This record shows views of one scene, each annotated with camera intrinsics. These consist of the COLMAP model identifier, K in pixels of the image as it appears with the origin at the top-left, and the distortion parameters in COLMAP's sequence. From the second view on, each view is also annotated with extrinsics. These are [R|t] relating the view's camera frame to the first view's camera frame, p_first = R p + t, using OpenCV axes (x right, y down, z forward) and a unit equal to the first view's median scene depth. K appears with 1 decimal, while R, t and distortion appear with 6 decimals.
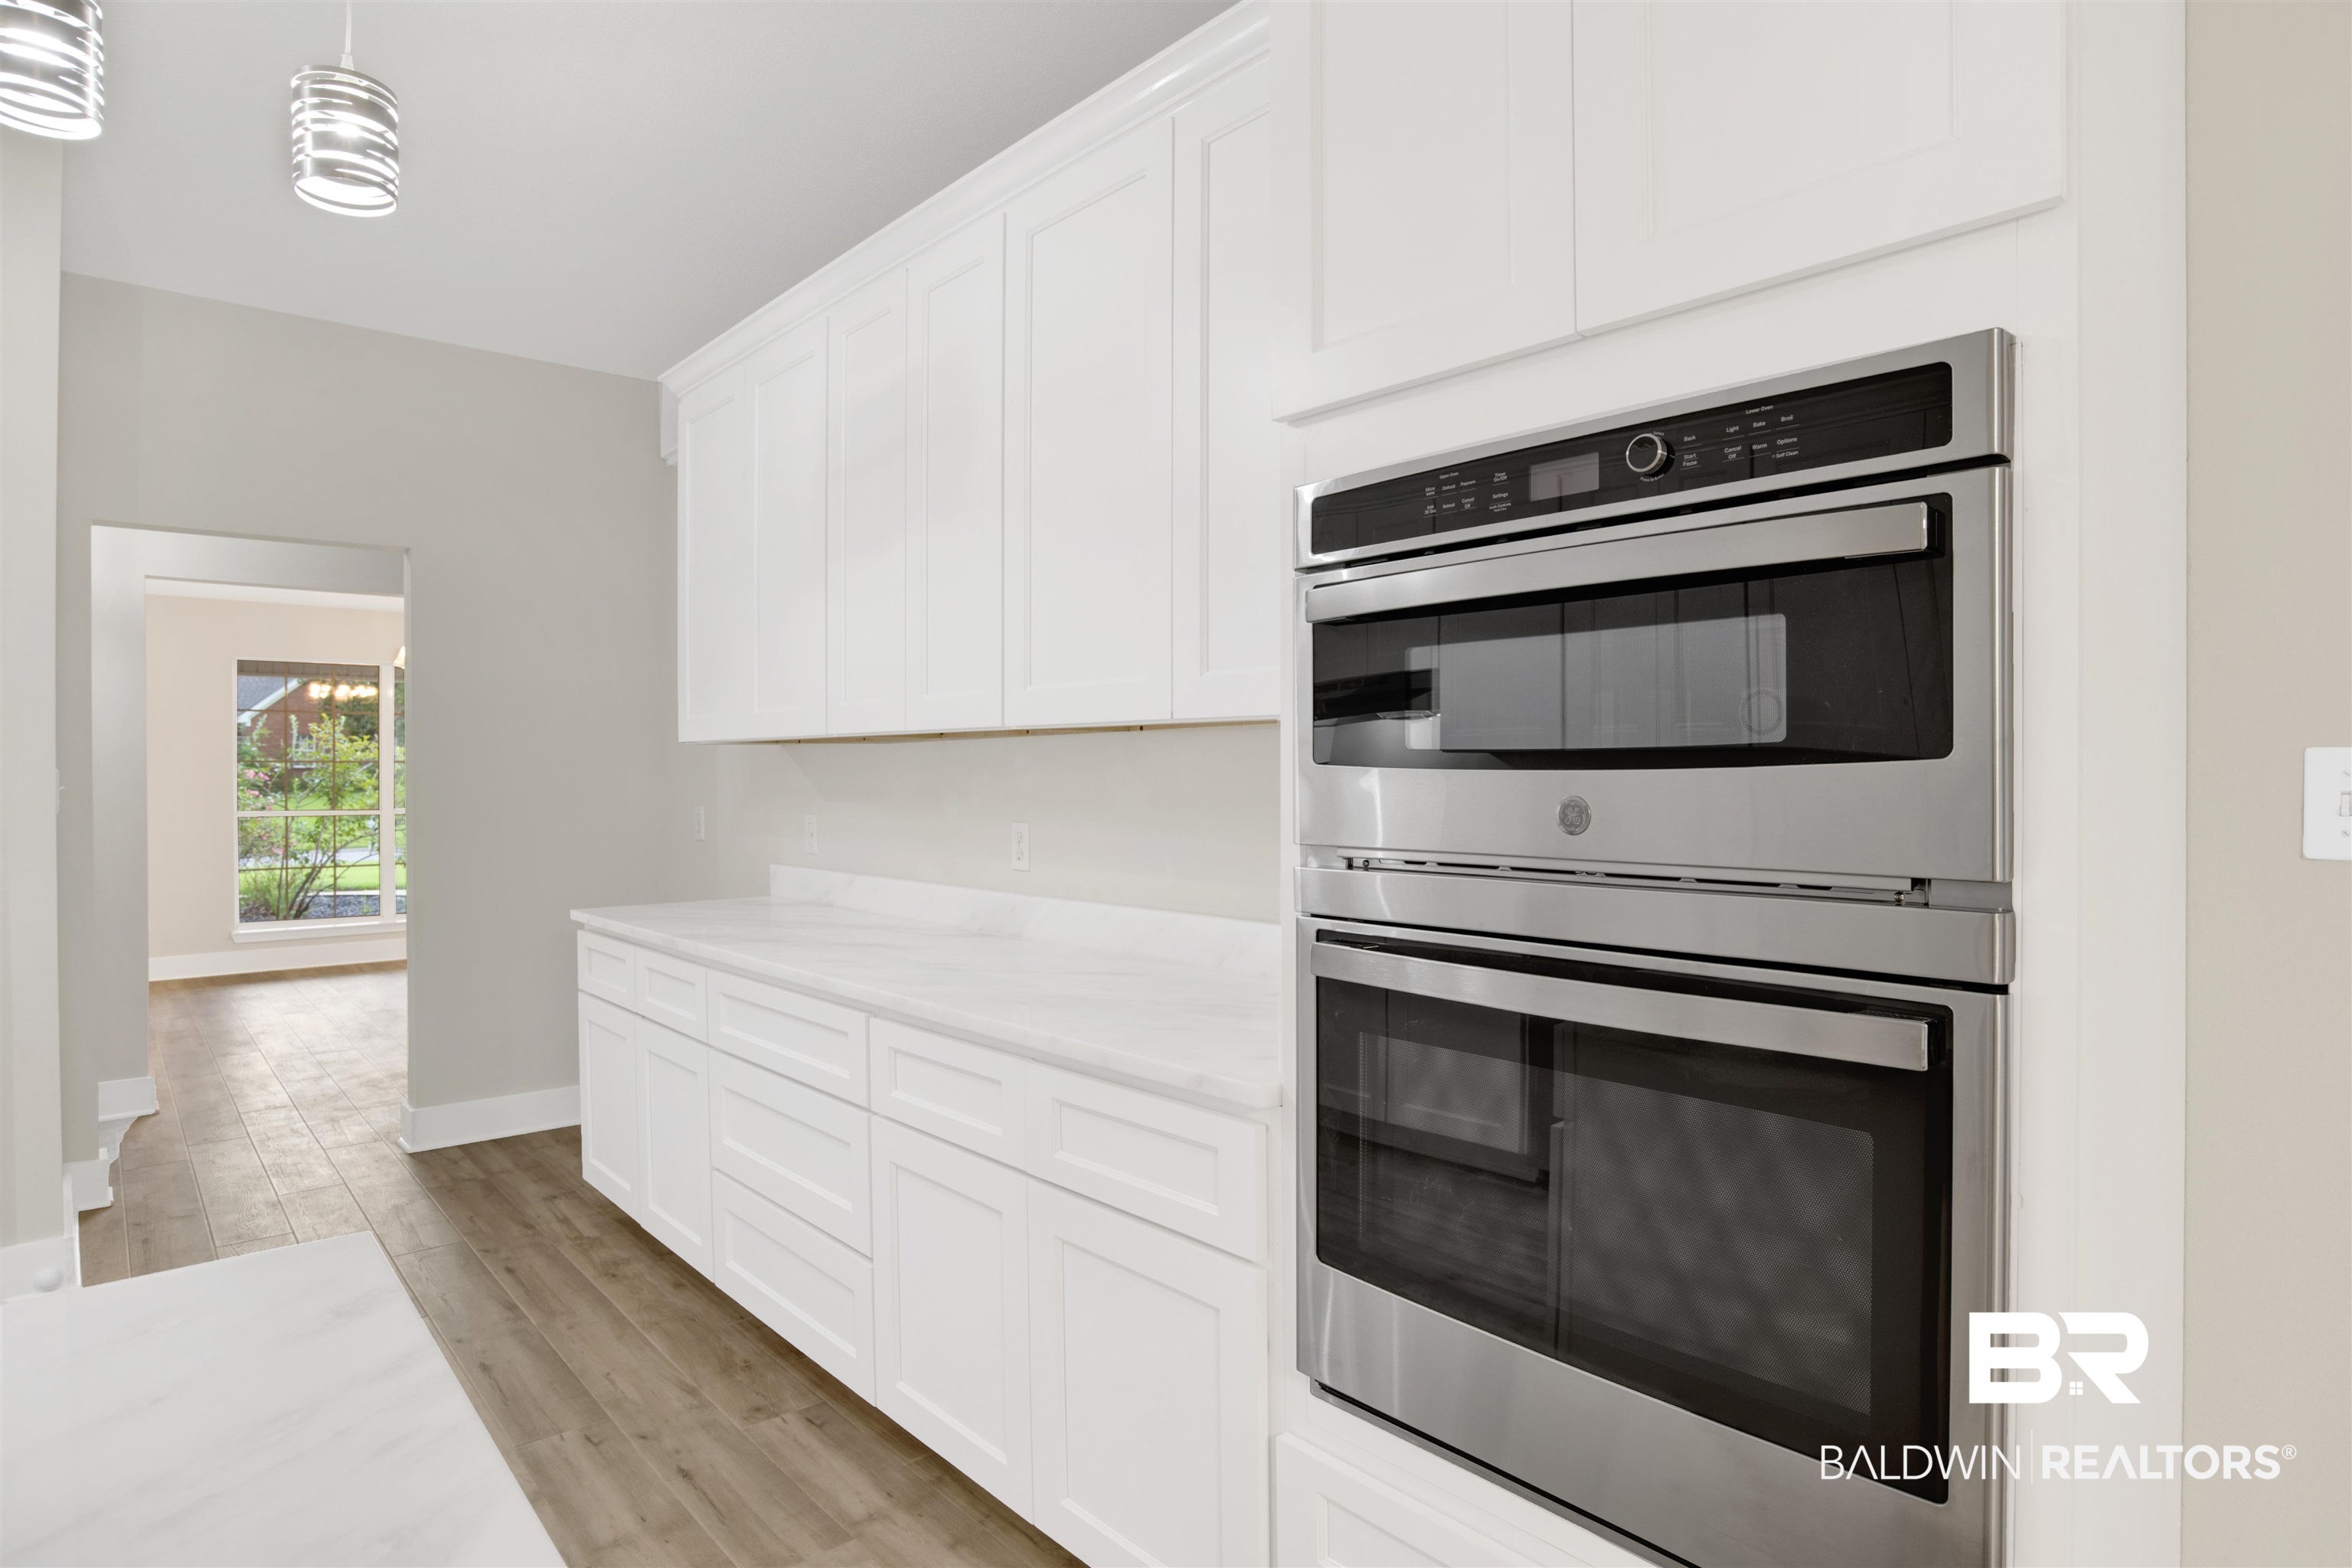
lens RADIAL K [[1278.4, 0, 1136.6], [0, 1278.4, 801.8], [0, 0, 1]] dist [-0.037315, -0.000543]
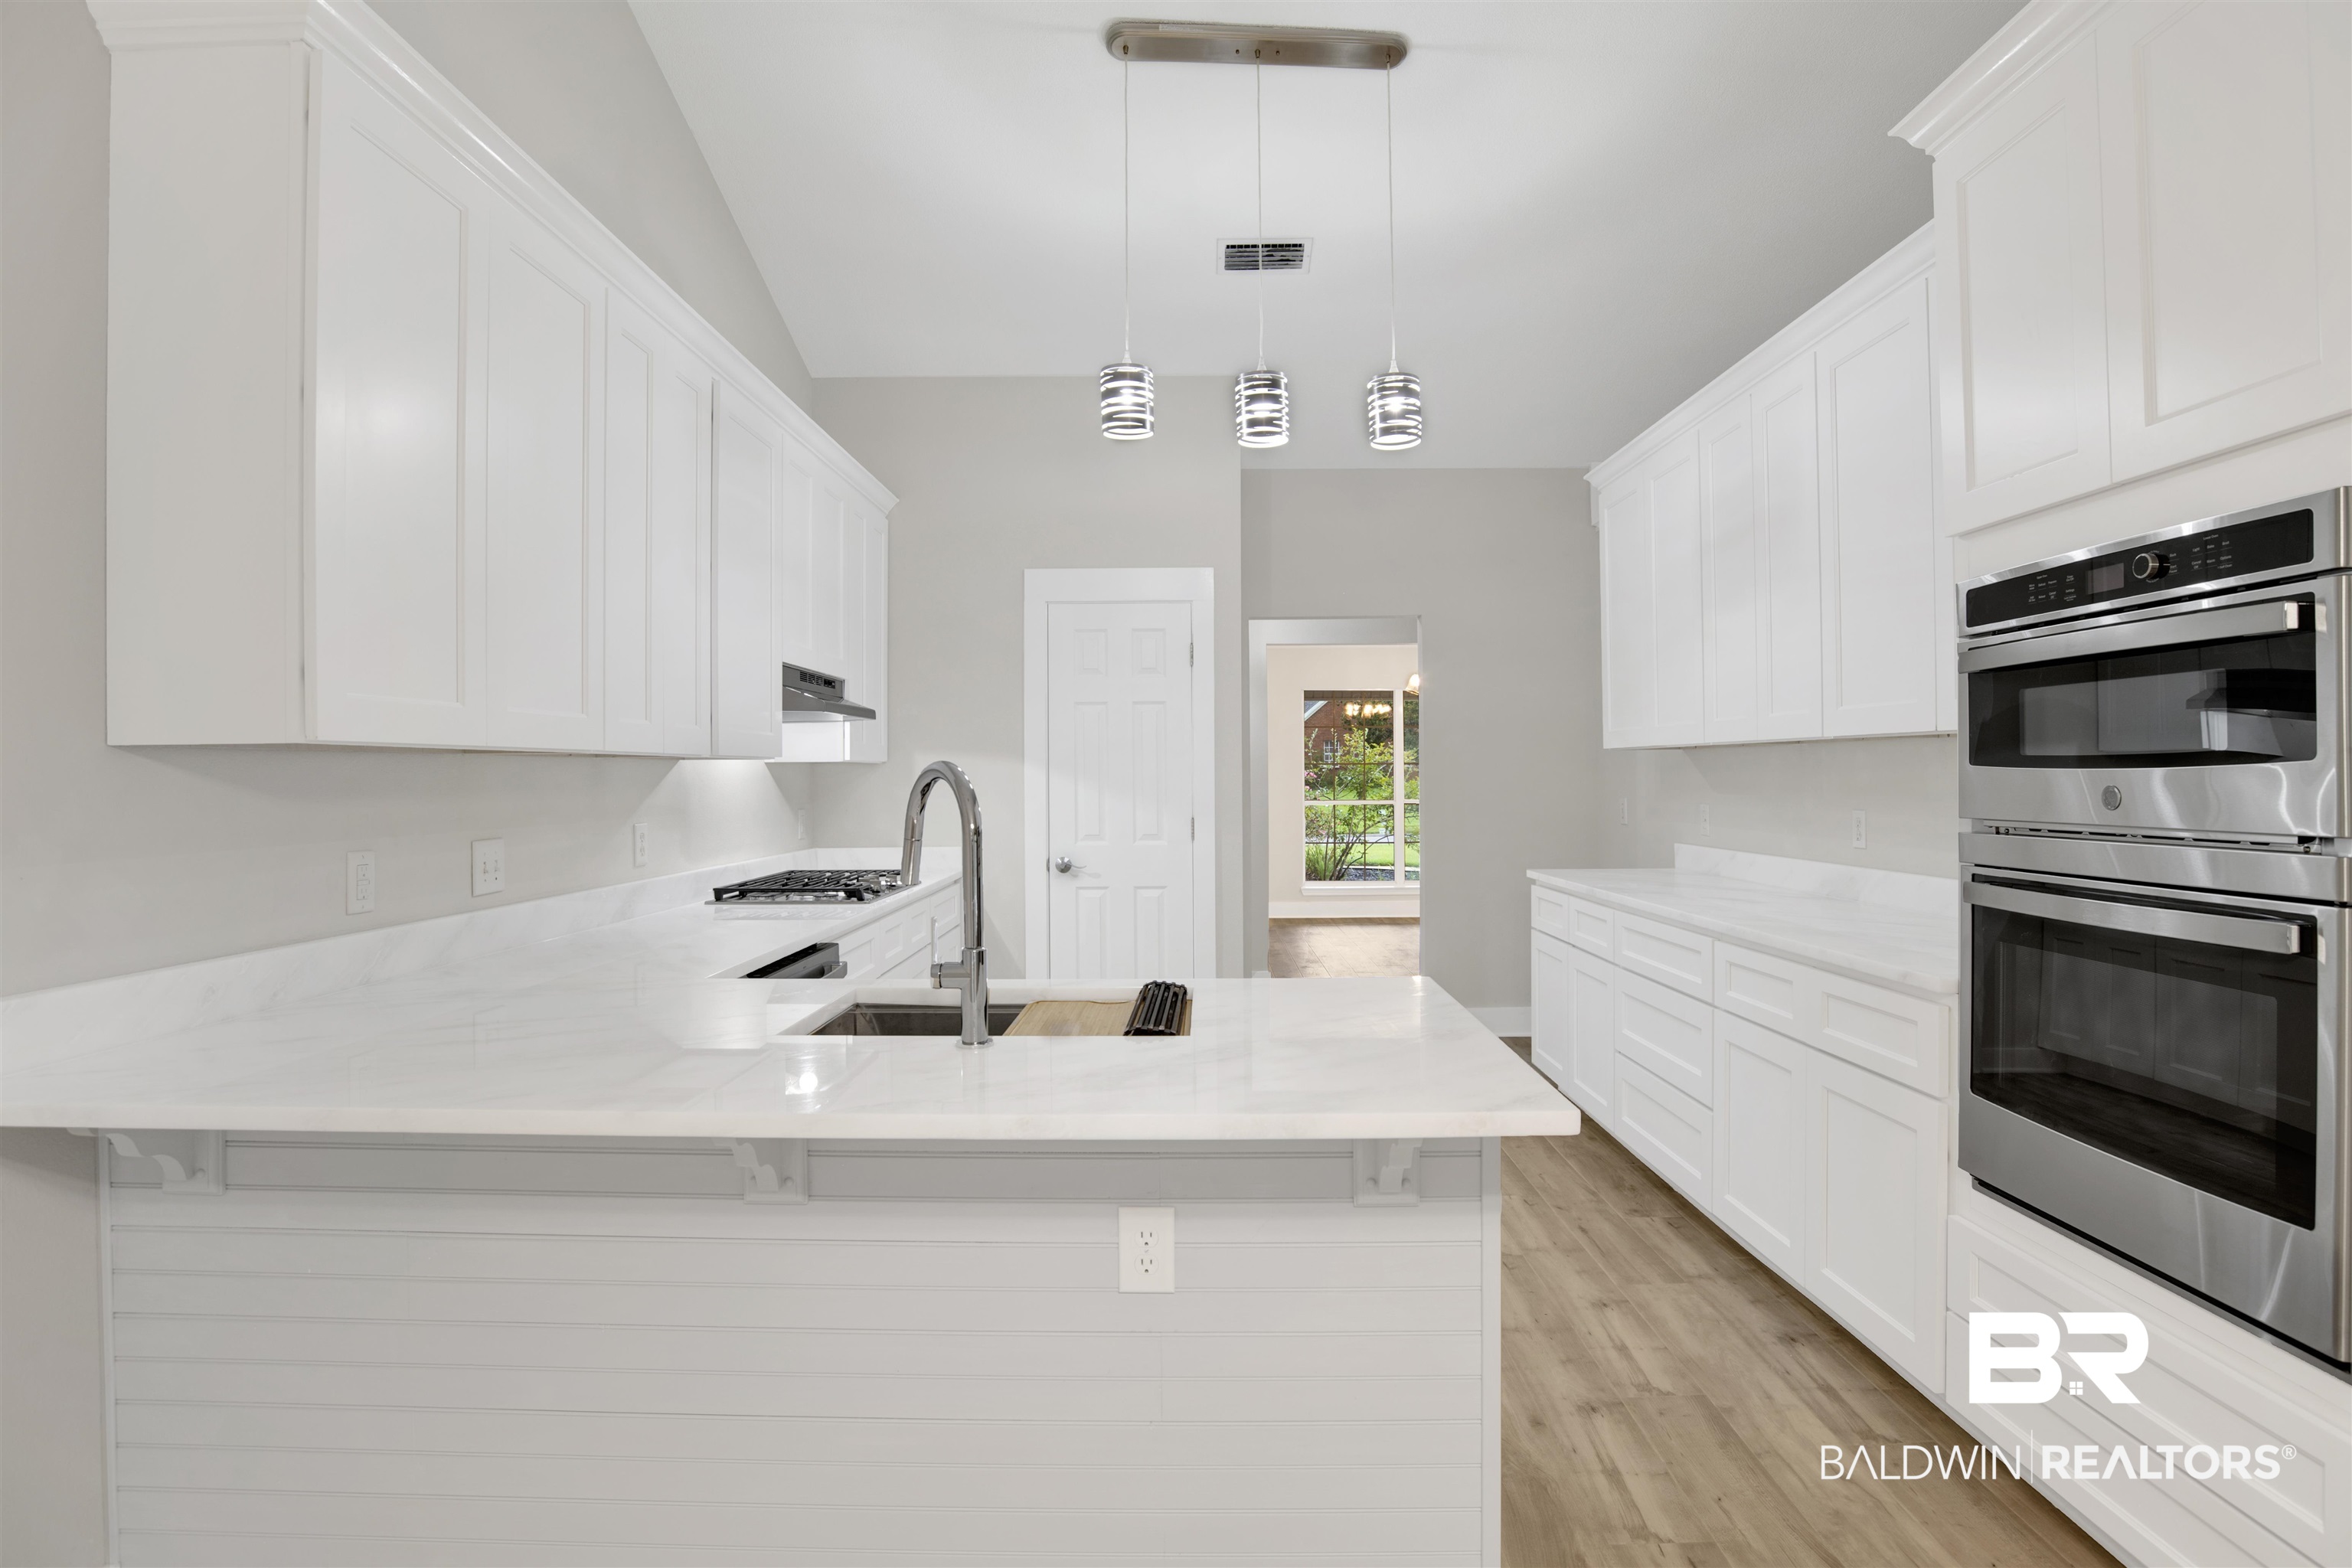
lens RADIAL K [[1231.3, 0, 1199.0], [0, 1231.3, 778.4], [0, 0, 1]] dist [-0.053190, 0.011505]
pose [[0.771610, -0.001016, -0.636095, 0.250433], [-0.009604, 0.999866, -0.013246, 0.010706], [0.636024, 0.016330, 0.771497, -0.502853]]
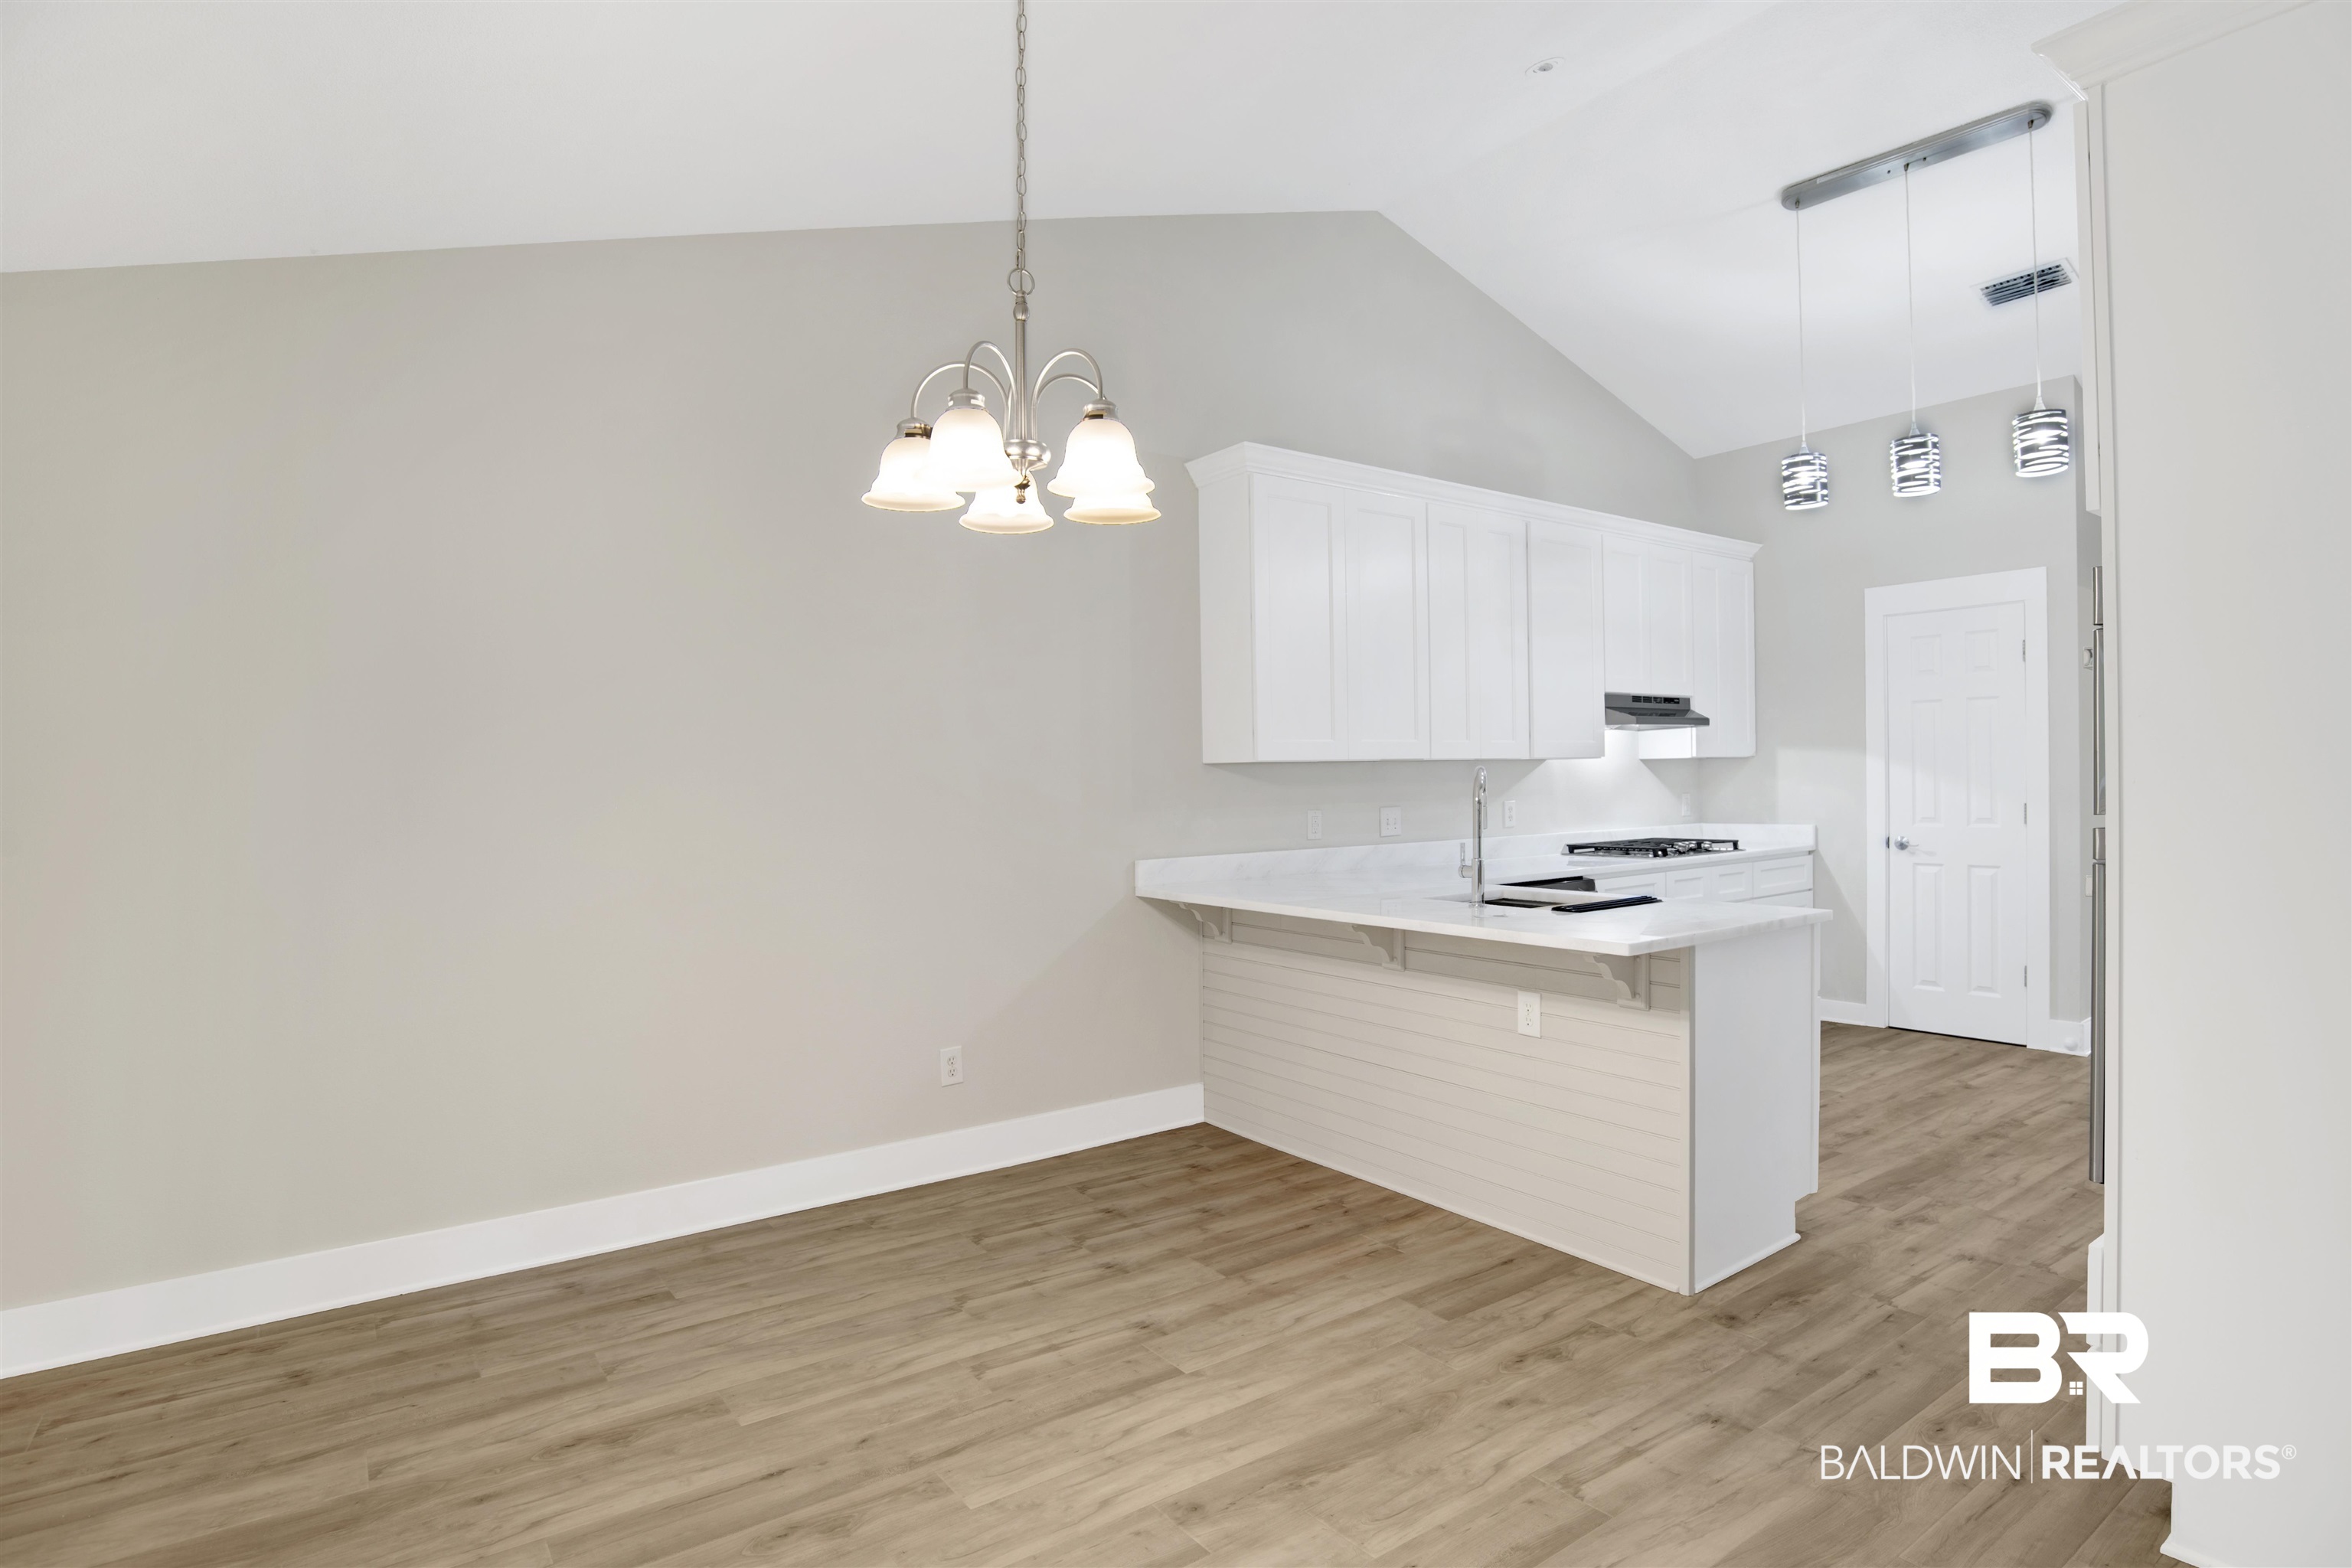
lens RADIAL K [[1231.3, 0, 1200.4], [0, 1231.3, 769.9], [0, 0, 1]] dist [-0.053190, 0.011505]
pose [[-0.054277, -0.002601, -0.998523, 1.359240], [-0.004890, 0.999985, -0.002339, -0.000387], [0.998514, 0.004756, -0.054289, -0.228390]]
